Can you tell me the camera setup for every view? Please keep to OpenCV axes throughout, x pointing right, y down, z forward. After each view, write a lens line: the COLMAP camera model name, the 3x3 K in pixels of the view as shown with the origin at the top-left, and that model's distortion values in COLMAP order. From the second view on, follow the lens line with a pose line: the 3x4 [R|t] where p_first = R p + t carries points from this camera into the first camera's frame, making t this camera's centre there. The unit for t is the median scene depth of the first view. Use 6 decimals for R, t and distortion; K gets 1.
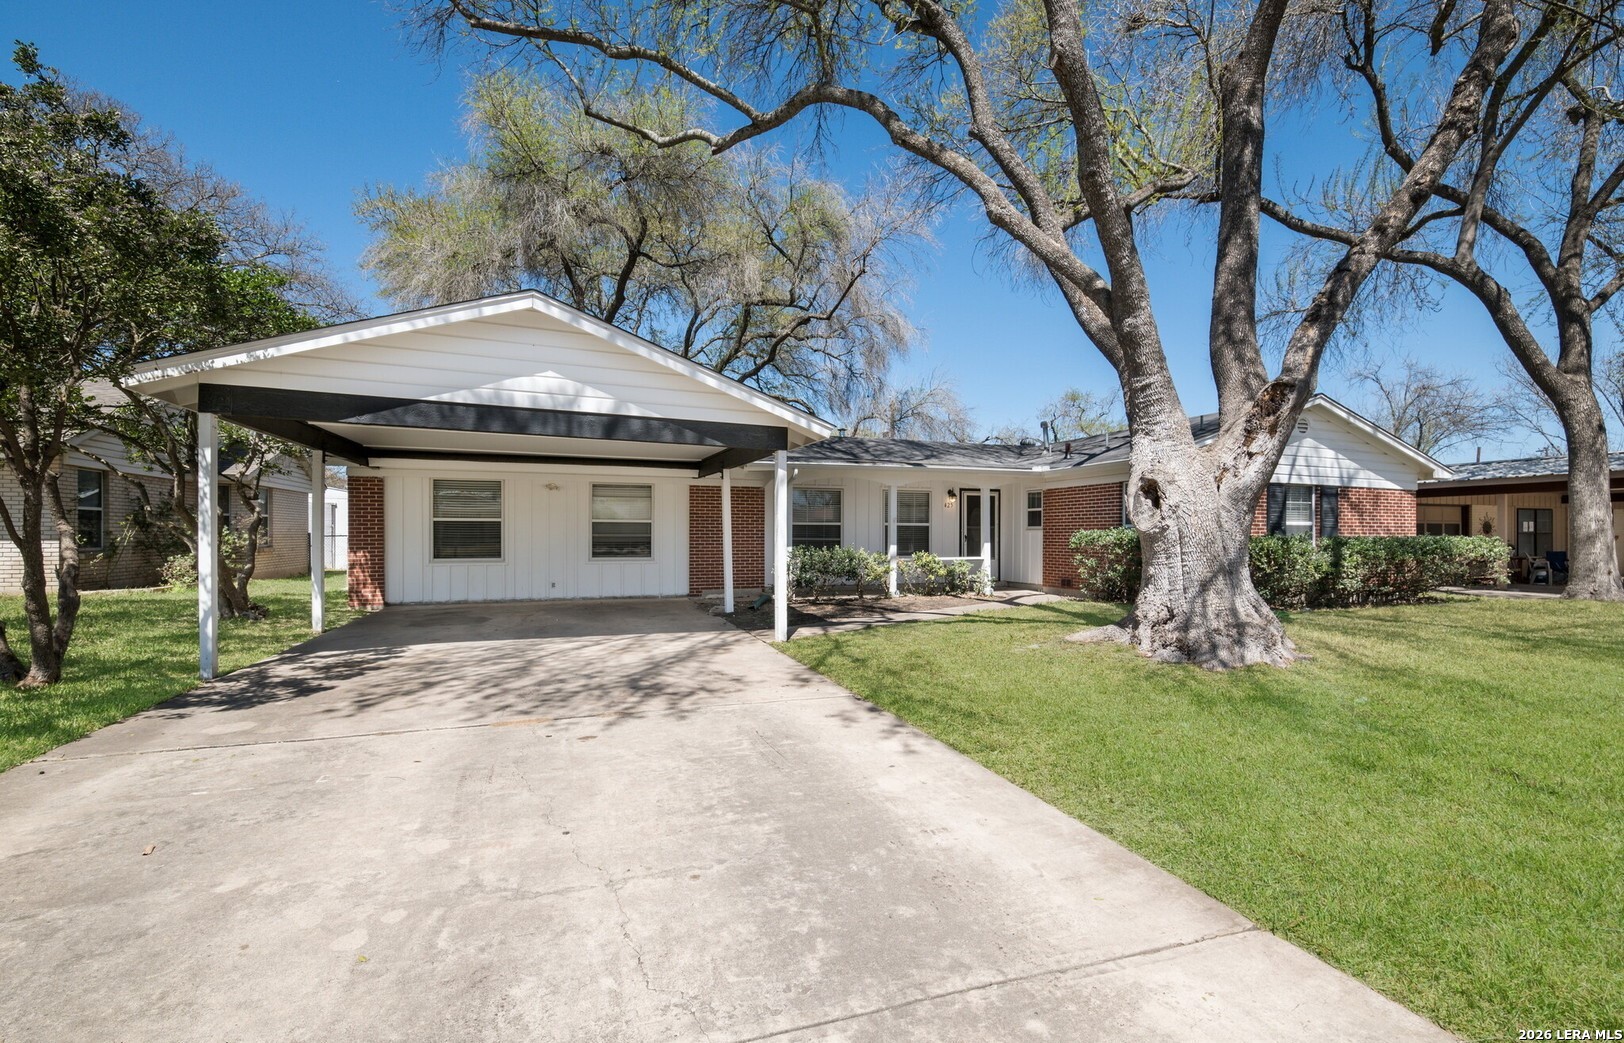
lens RADIAL K [[737.3, 0, 815.9], [0, 737.3, 531.9], [0, 0, 1]] dist [-0.000672, -0.000547]
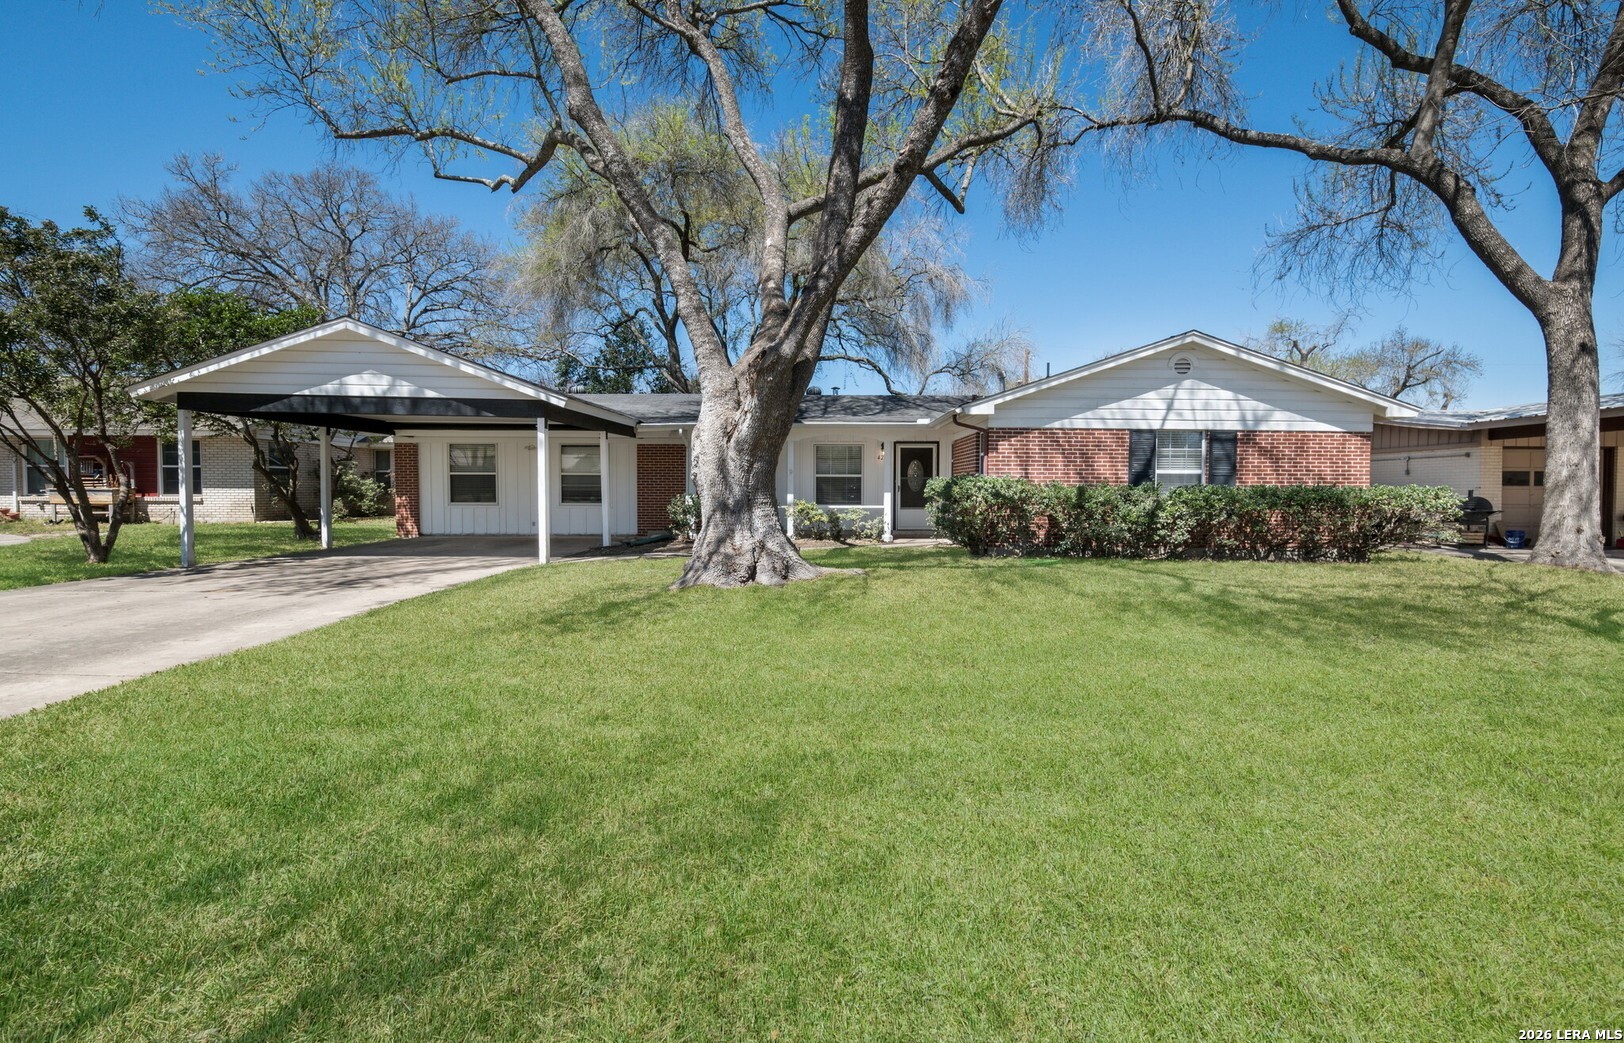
lens RADIAL K [[737.3, 0, 804.7], [0, 737.3, 510.4], [0, 0, 1]] dist [-0.000672, -0.000547]
pose [[0.933900, 0.011393, -0.357352, 0.553473], [-0.000491, 0.999532, 0.030582, 0.008874], [0.357533, -0.028385, 0.933469, -0.036983]]
